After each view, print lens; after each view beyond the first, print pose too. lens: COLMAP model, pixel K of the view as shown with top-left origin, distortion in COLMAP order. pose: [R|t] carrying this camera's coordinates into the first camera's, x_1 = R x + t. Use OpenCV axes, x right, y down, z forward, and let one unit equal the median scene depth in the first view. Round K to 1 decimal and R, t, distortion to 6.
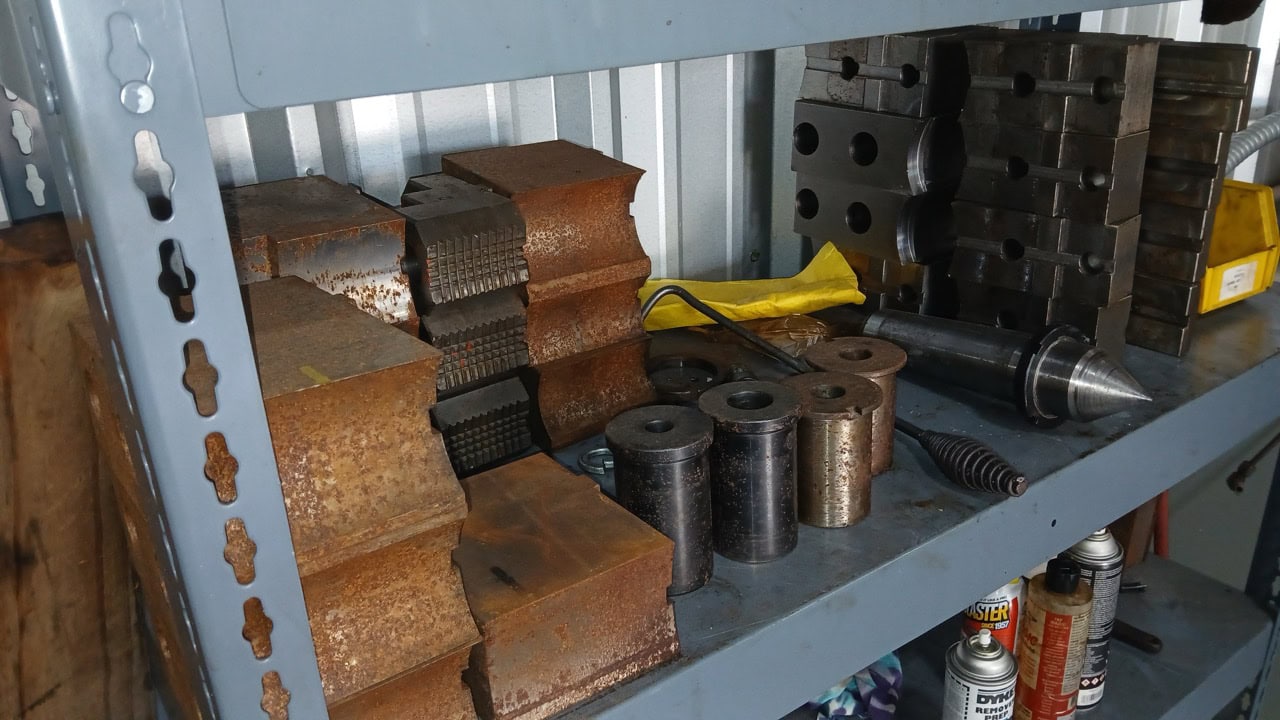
lens RADIAL K [[1003.1, 0, 638.4], [0, 1003.1, 361.2], [0, 0, 1]] dist [0.070261, -0.152161]
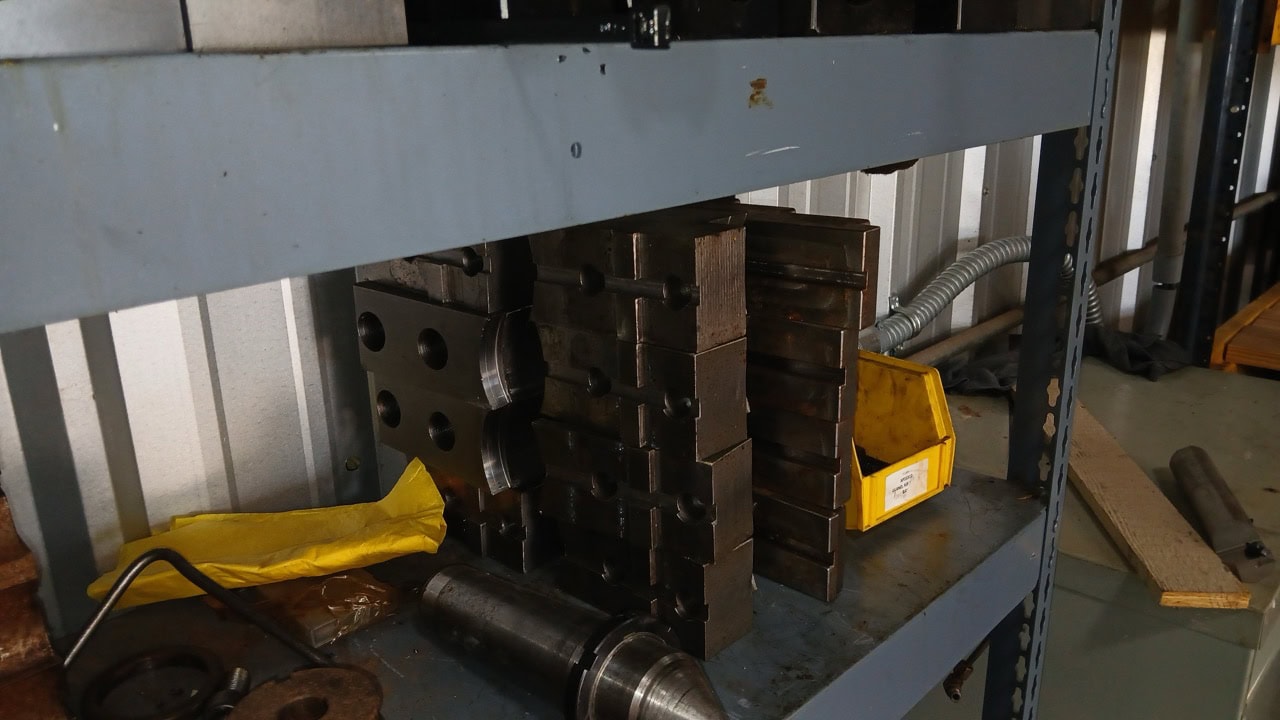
lens RADIAL K [[1003.1, 0, 632.6], [0, 1003.1, 358.7], [0, 0, 1]] dist [0.070261, -0.152161]
pose [[0.985345, -0.038696, 0.166125, 0.250700], [0.054362, 0.994383, -0.090813, -0.126383], [-0.161678, 0.098513, 0.981914, 0.220294]]
